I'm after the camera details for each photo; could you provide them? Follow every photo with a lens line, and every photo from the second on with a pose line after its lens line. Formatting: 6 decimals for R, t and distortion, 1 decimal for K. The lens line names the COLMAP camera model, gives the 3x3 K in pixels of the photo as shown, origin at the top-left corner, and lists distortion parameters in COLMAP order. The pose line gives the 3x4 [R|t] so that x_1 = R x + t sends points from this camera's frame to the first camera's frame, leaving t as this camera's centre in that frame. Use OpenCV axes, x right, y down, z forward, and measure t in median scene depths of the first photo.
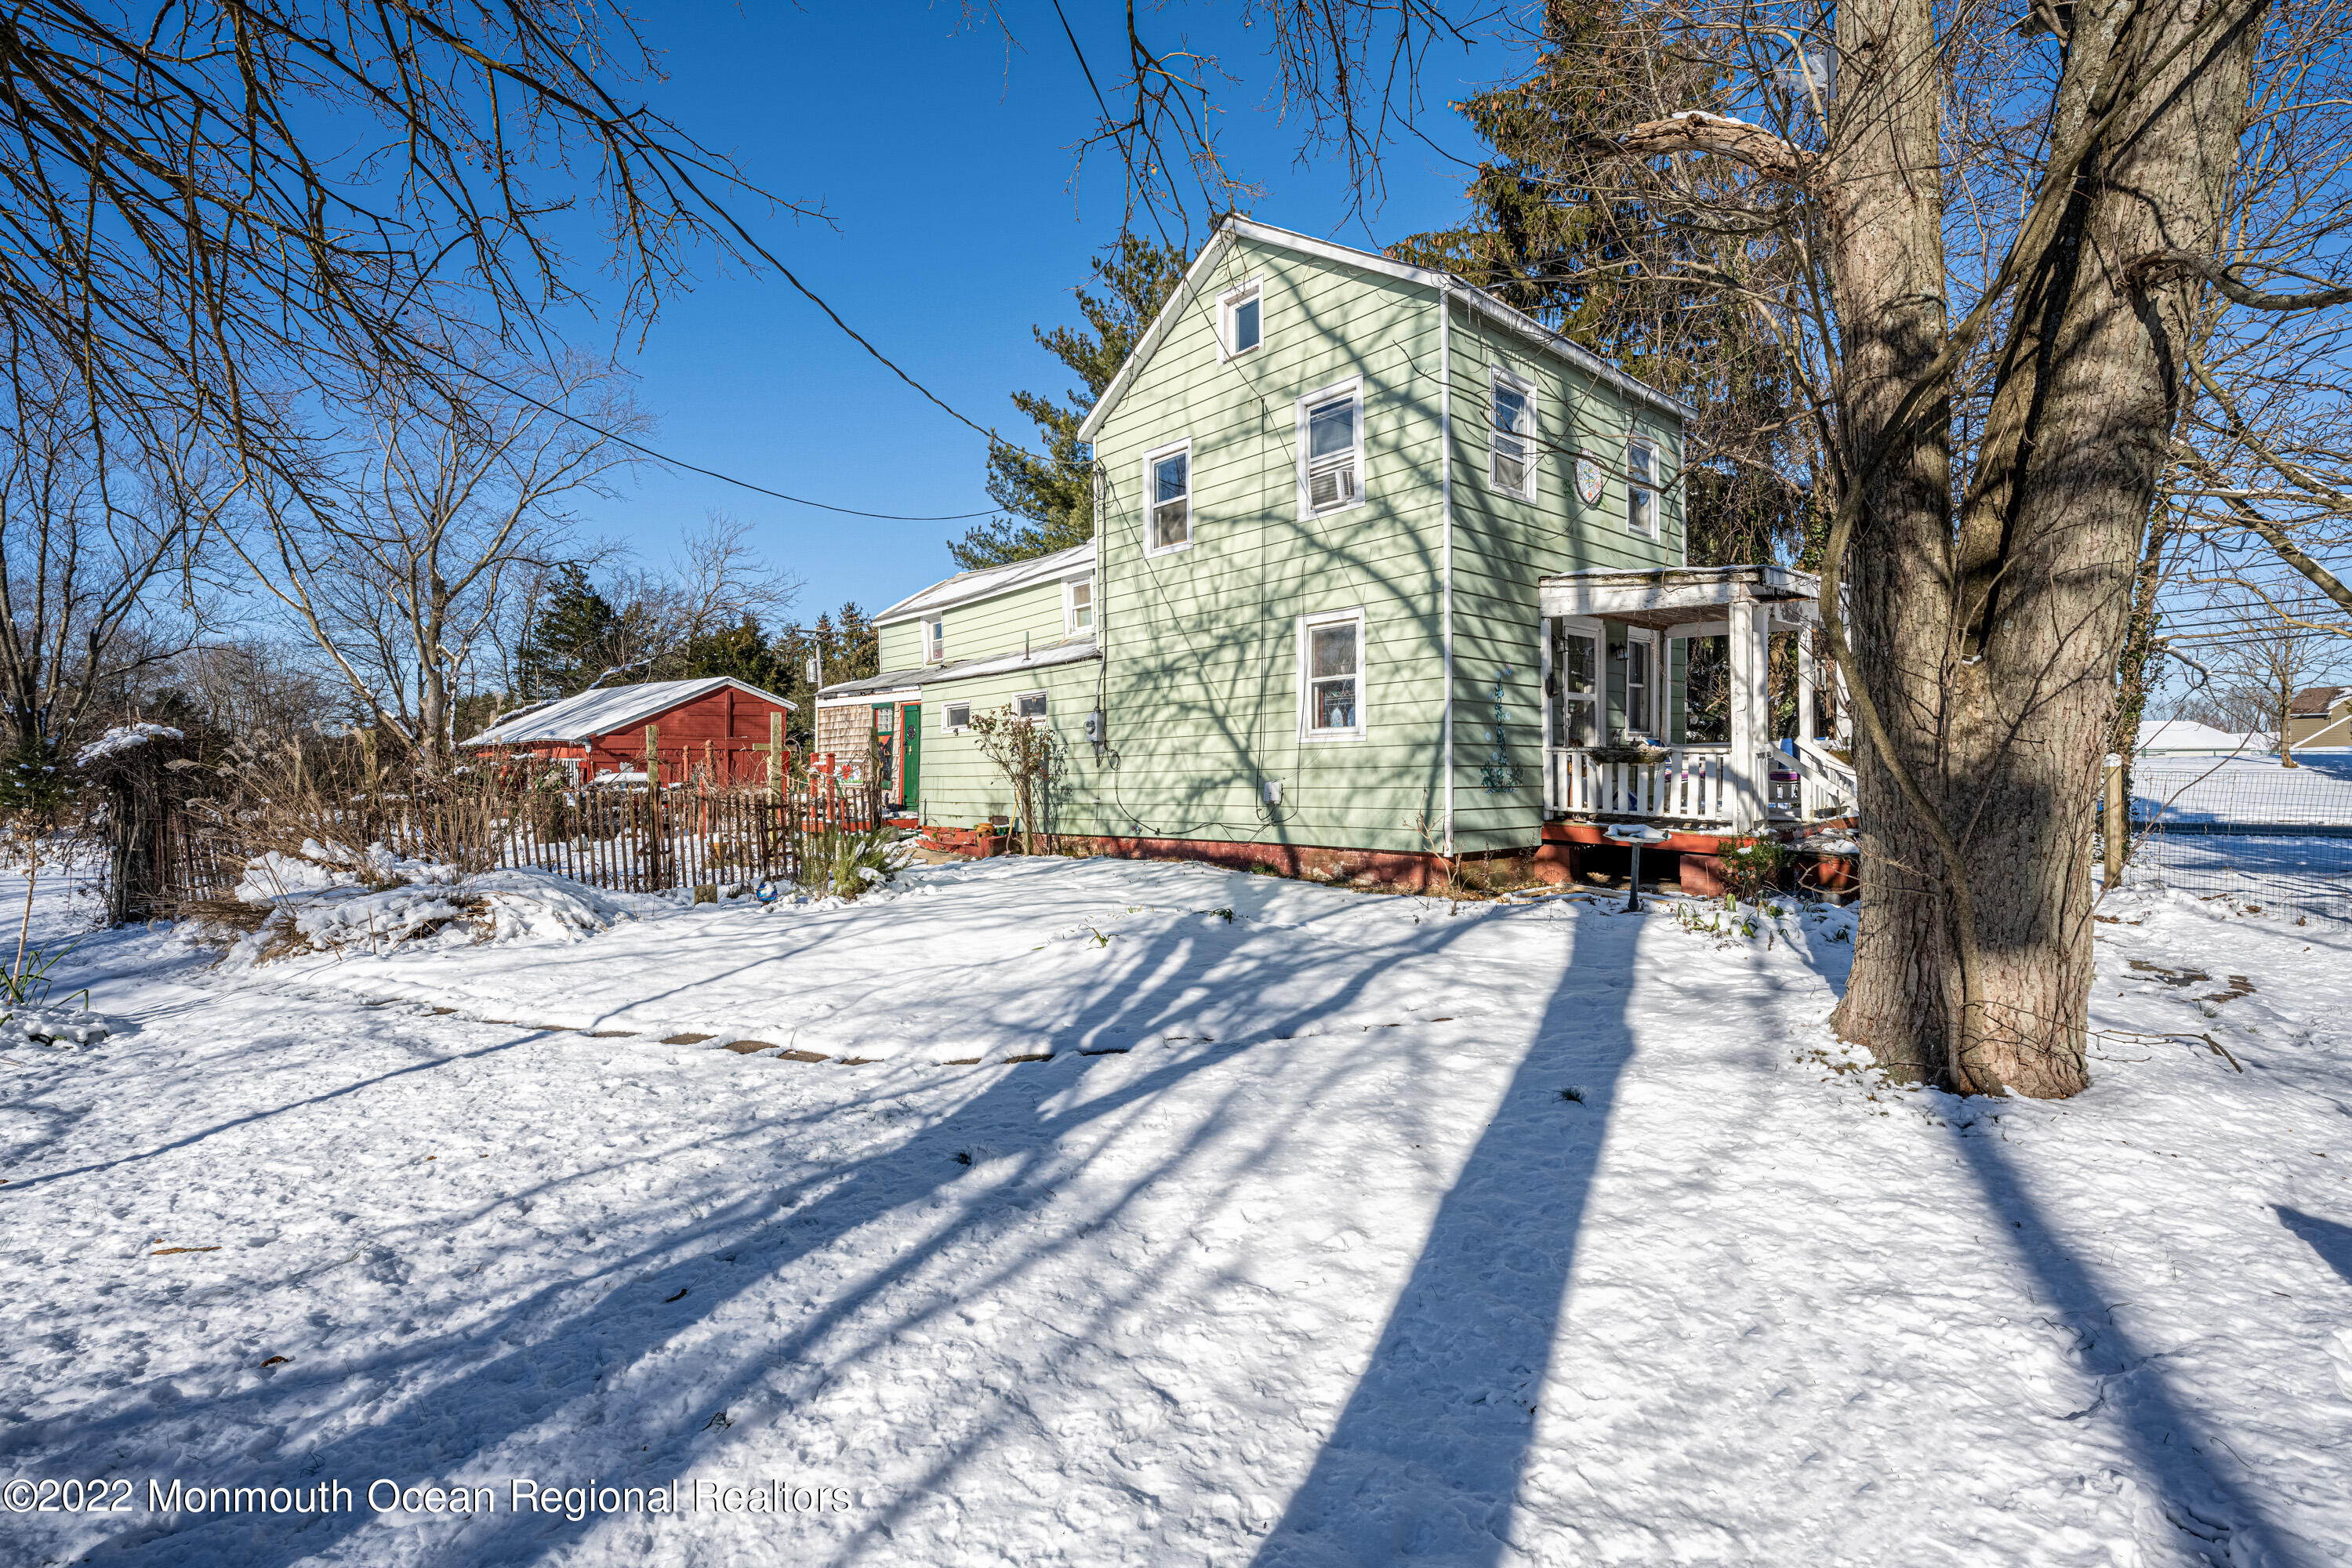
lens RADIAL K [[1016.2, 0, 1175.9], [0, 1016.2, 778.3], [0, 0, 1]] dist [-0.001893, 0.001311]
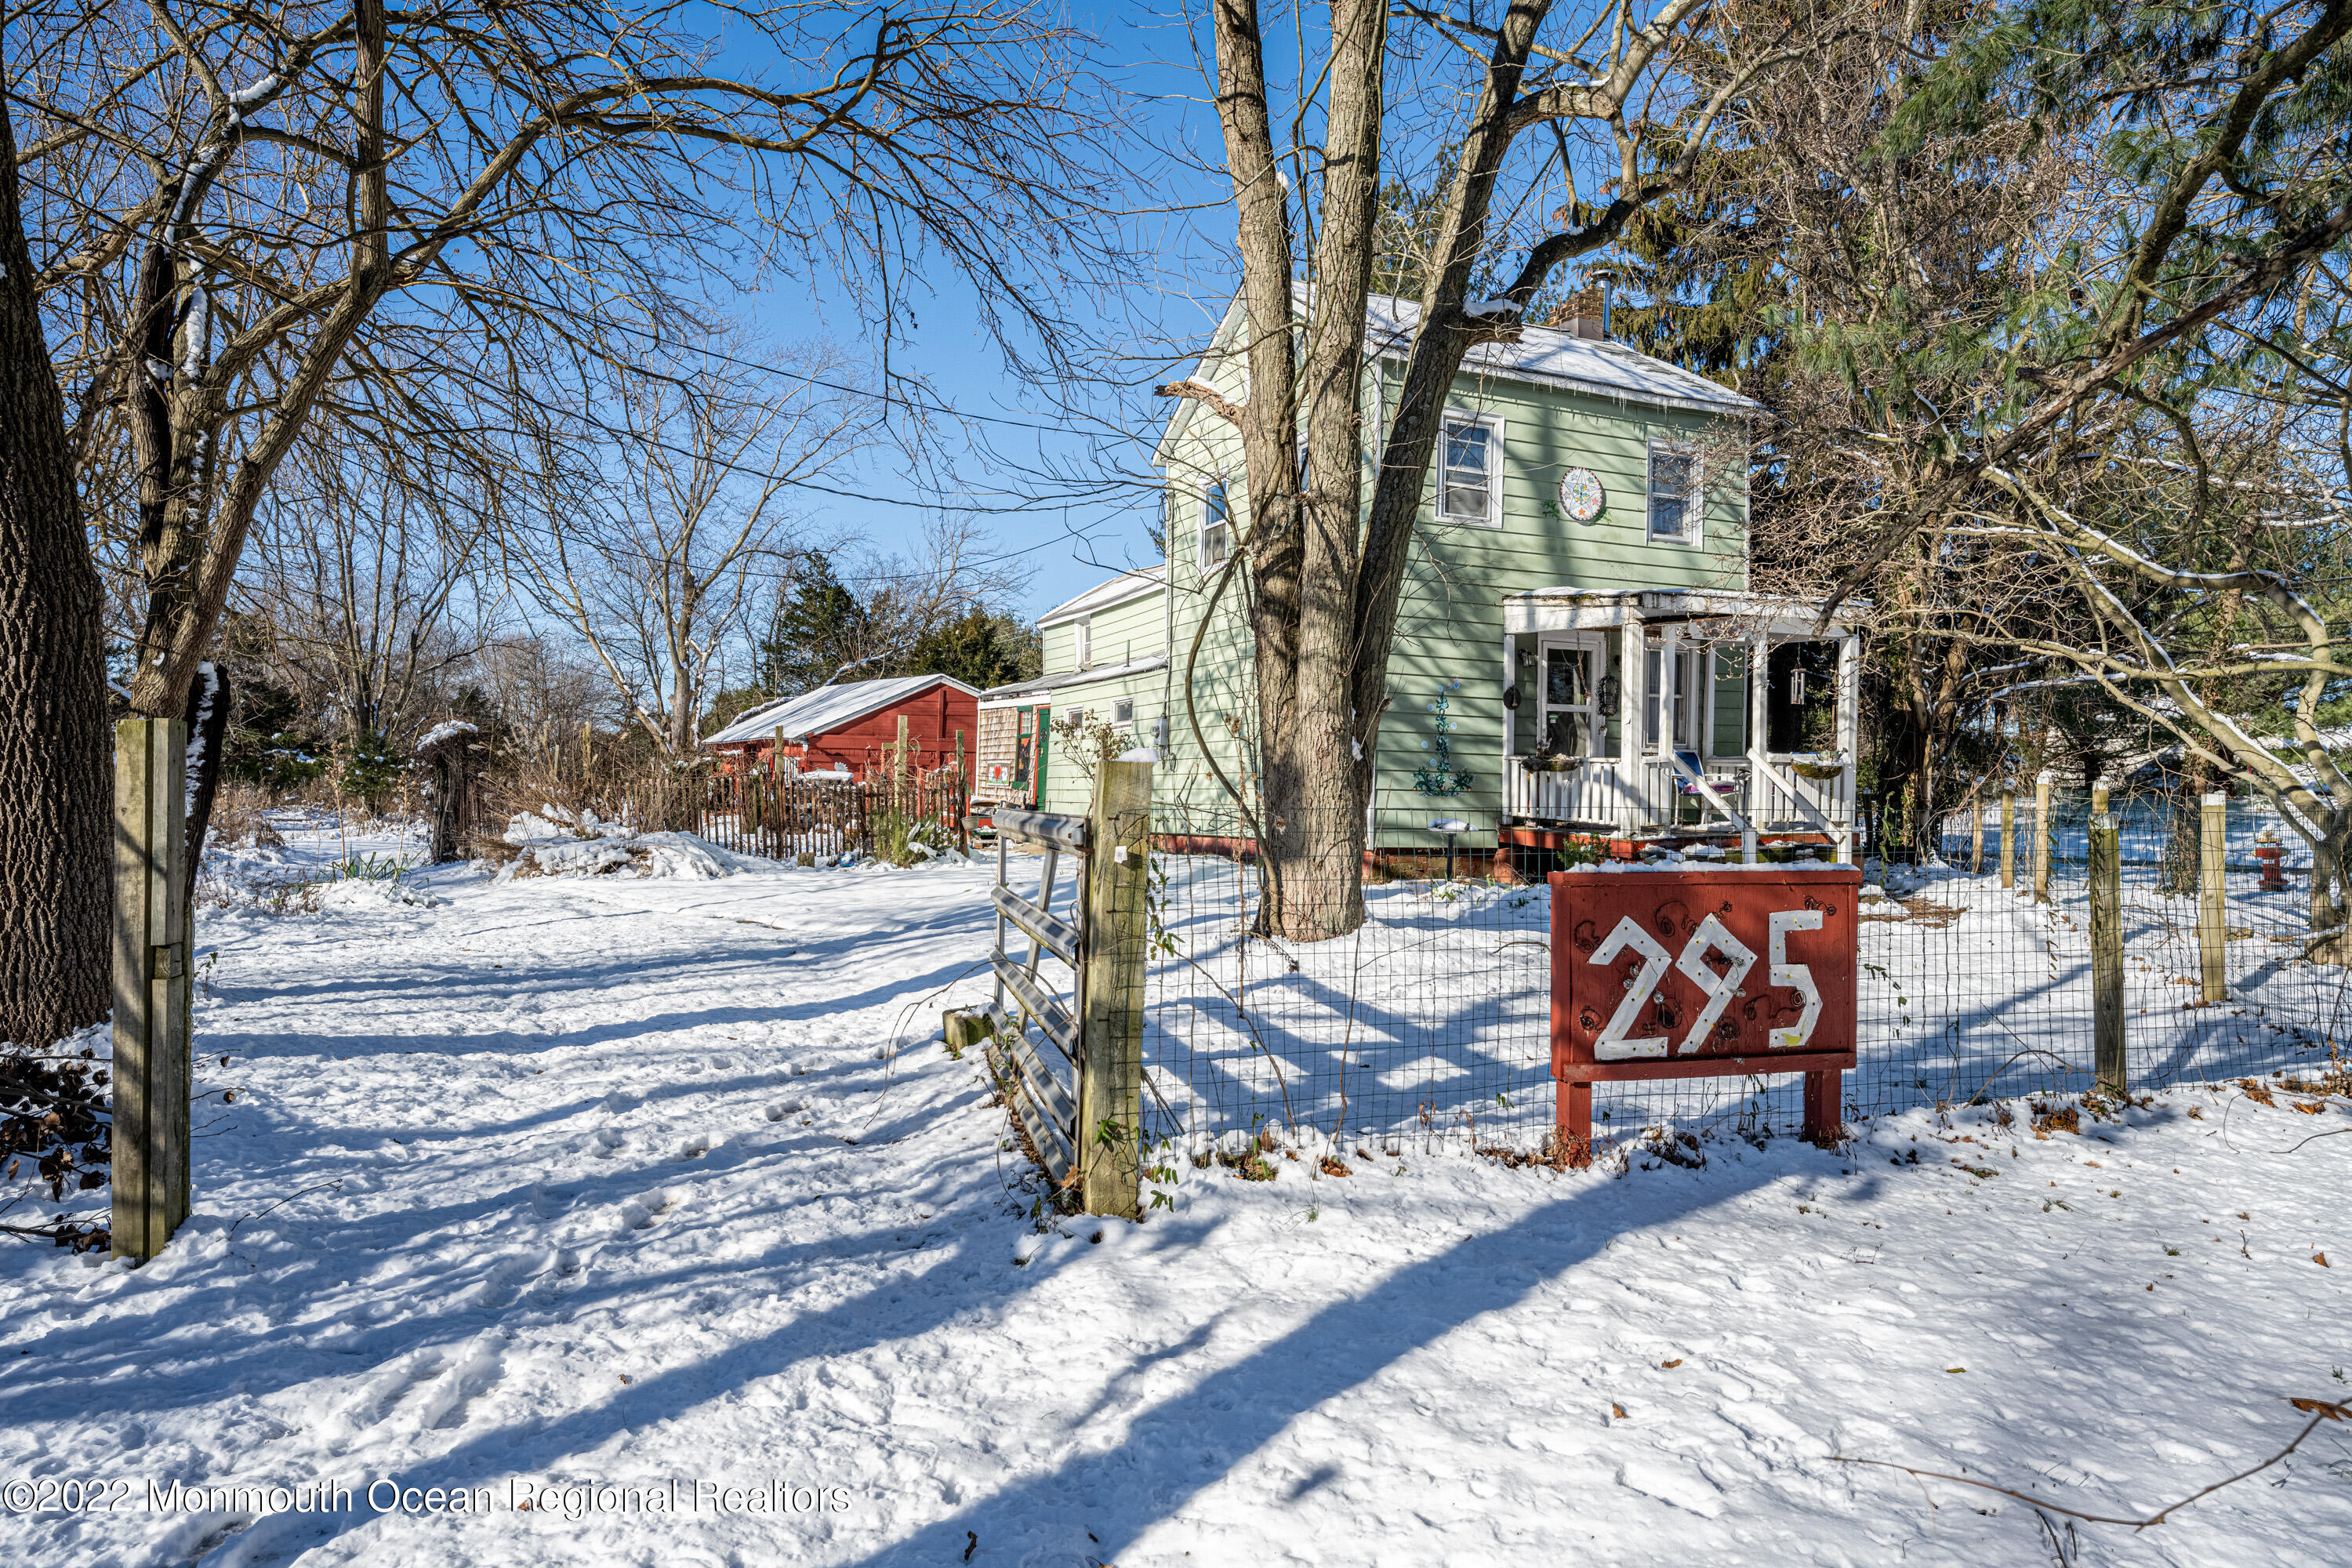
lens RADIAL K [[1373.5, 0, 1174.4], [0, 1373.5, 789.5], [0, 0, 1]] dist [-0.000520, -0.001265]
pose [[0.953760, 0.024723, -0.299551, 0.432690], [-0.027158, 0.999623, -0.003969, 0.018497], [0.299340, 0.011921, 0.954072, -0.441862]]
